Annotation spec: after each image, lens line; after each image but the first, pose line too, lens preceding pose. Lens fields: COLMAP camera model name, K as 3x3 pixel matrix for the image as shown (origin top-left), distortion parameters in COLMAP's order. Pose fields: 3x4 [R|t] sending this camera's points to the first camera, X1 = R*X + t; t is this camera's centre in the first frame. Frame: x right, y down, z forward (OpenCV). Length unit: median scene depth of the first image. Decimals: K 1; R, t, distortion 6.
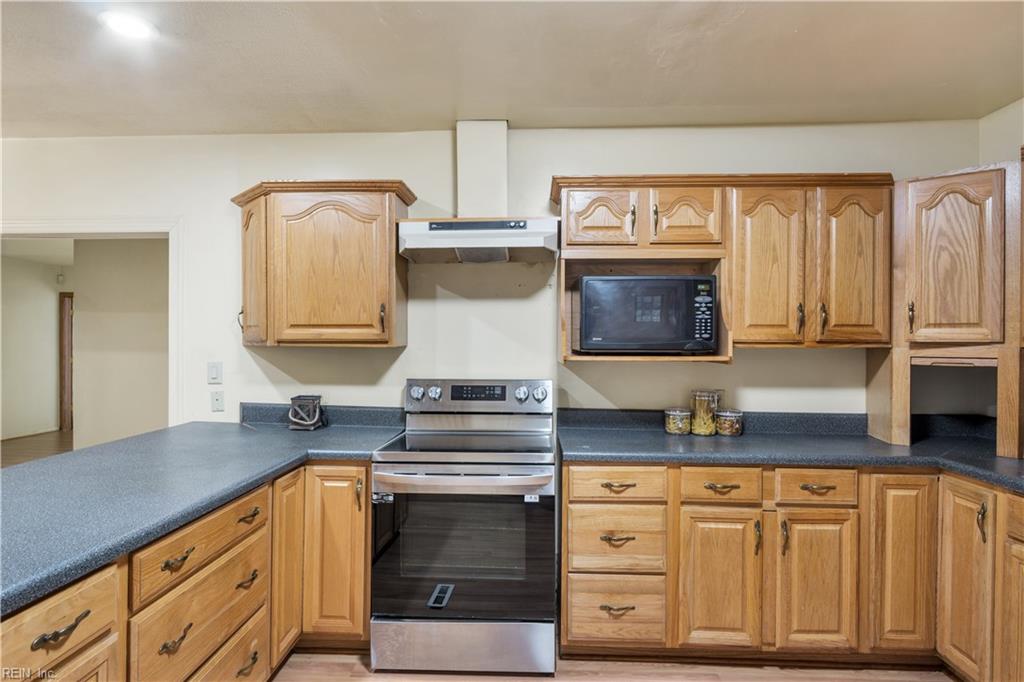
lens RADIAL K [[555.2, 0, 511.6], [0, 555.2, 340.8], [0, 0, 1]] dist [-0.010083, -0.000064]
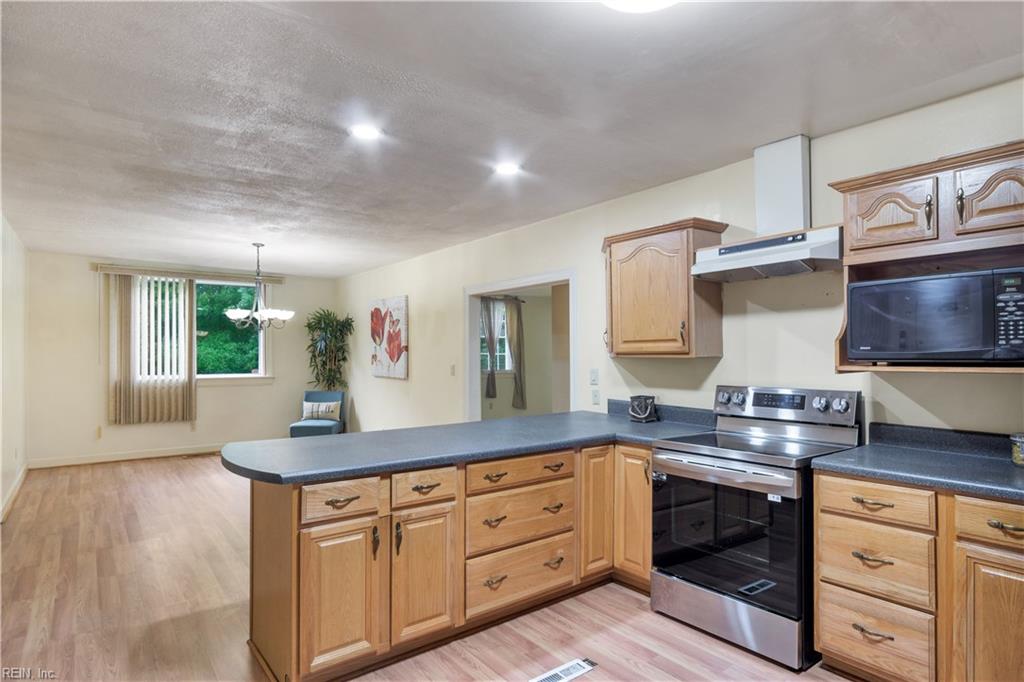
lens RADIAL K [[555.2, 0, 510.9], [0, 555.2, 348.8], [0, 0, 1]] dist [-0.010083, -0.000064]
pose [[0.642963, -0.016061, -0.765729, 0.458379], [0.012408, 0.999867, -0.010553, 0.000279], [0.765797, -0.002716, 0.643077, -0.068441]]
